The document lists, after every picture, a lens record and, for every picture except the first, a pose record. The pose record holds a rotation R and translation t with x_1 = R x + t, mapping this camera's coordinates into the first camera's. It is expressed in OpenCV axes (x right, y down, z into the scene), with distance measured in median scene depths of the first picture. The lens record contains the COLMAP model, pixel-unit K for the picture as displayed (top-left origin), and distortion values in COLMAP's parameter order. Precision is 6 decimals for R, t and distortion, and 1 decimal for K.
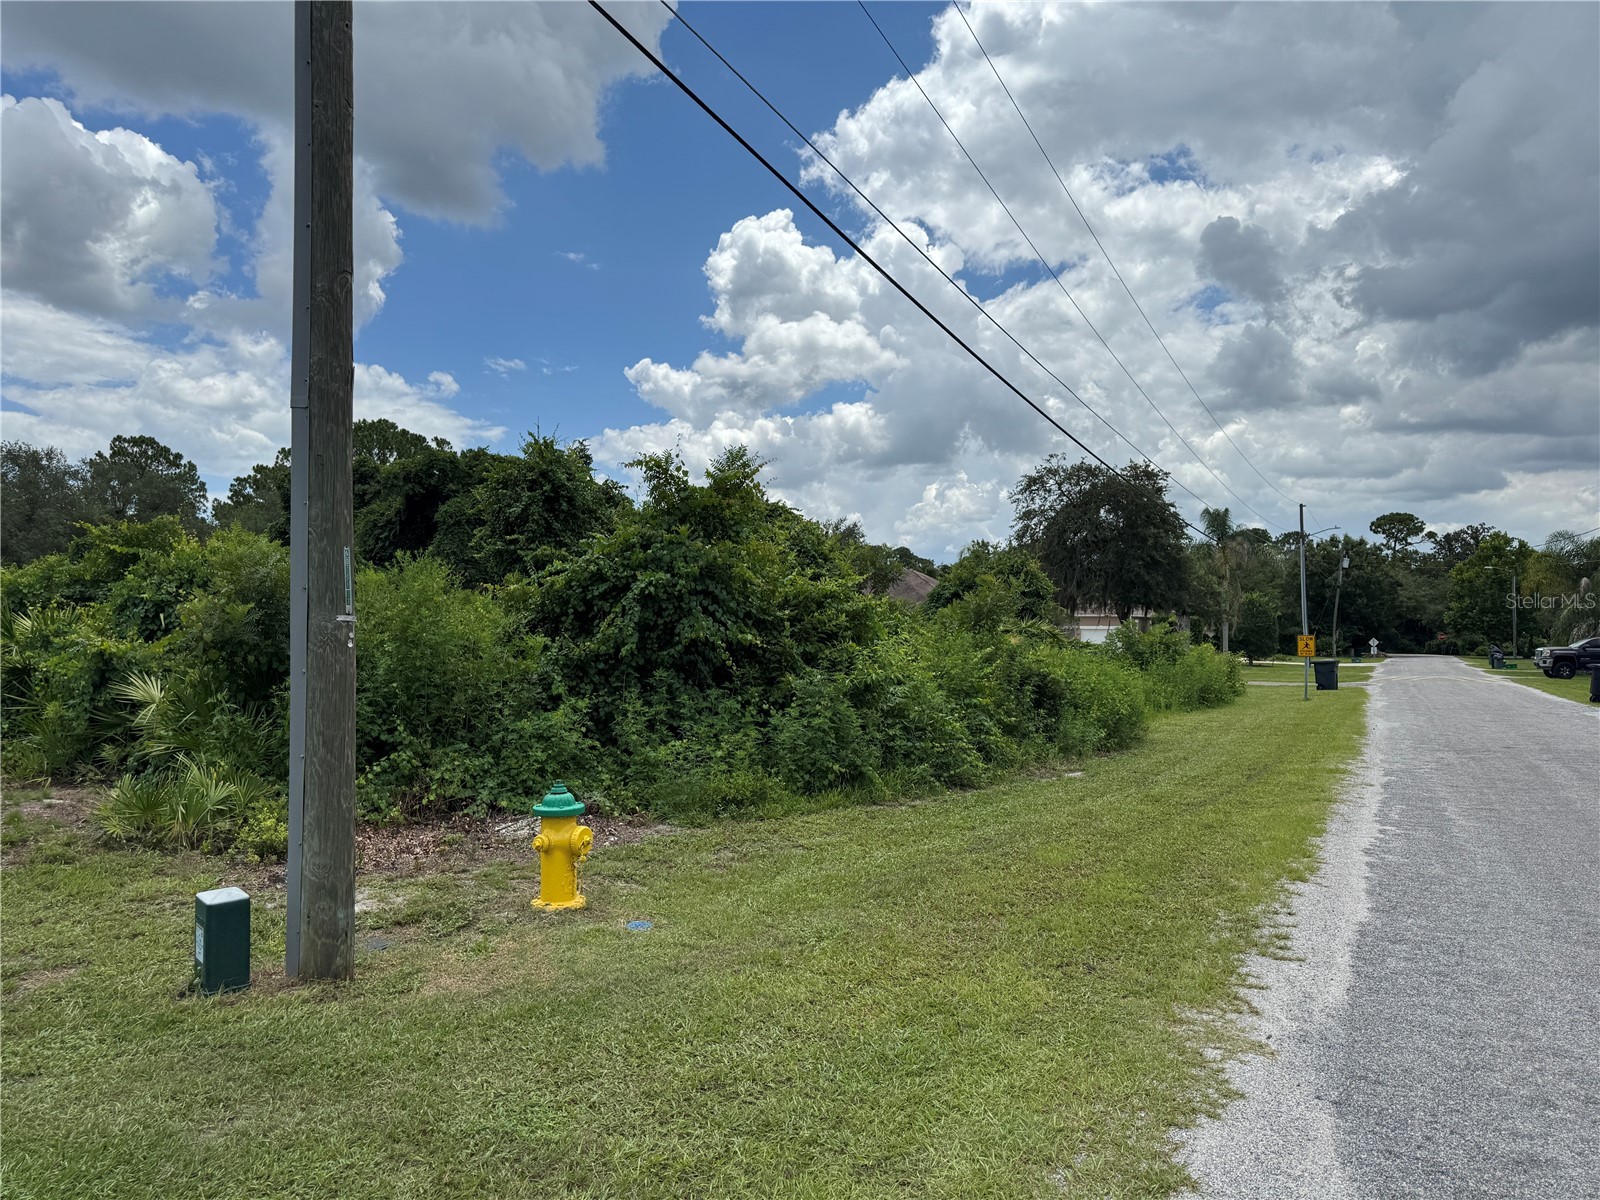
lens RADIAL K [[1100.6, 0, 808.1], [0, 1100.6, 593.6], [0, 0, 1]] dist [0.040948, -0.072688]
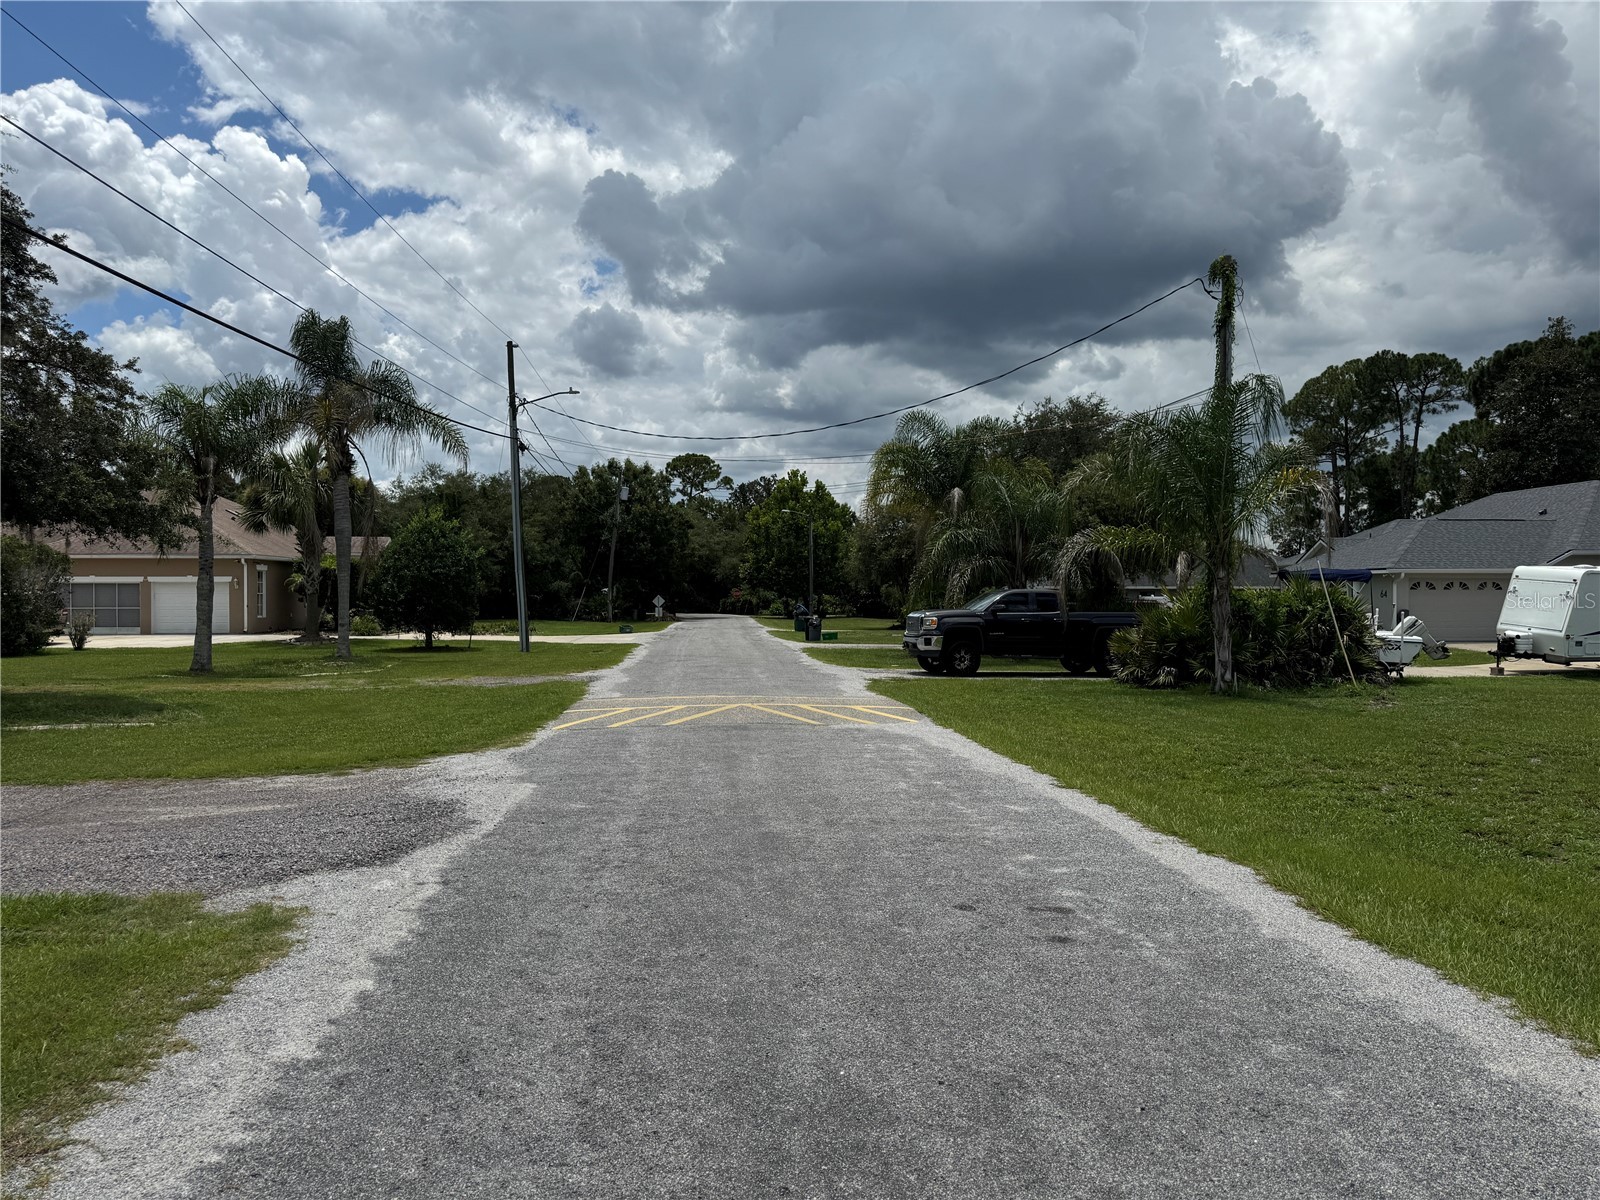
lens RADIAL K [[1100.6, 0, 800.0], [0, 1100.6, 602.5], [0, 0, 1]] dist [0.040948, -0.072688]
pose [[0.837214, -0.011372, 0.546756, 0.095750], [-0.012768, 0.999105, 0.040331, 0.007090], [-0.546726, -0.040746, 0.836320, 0.168682]]
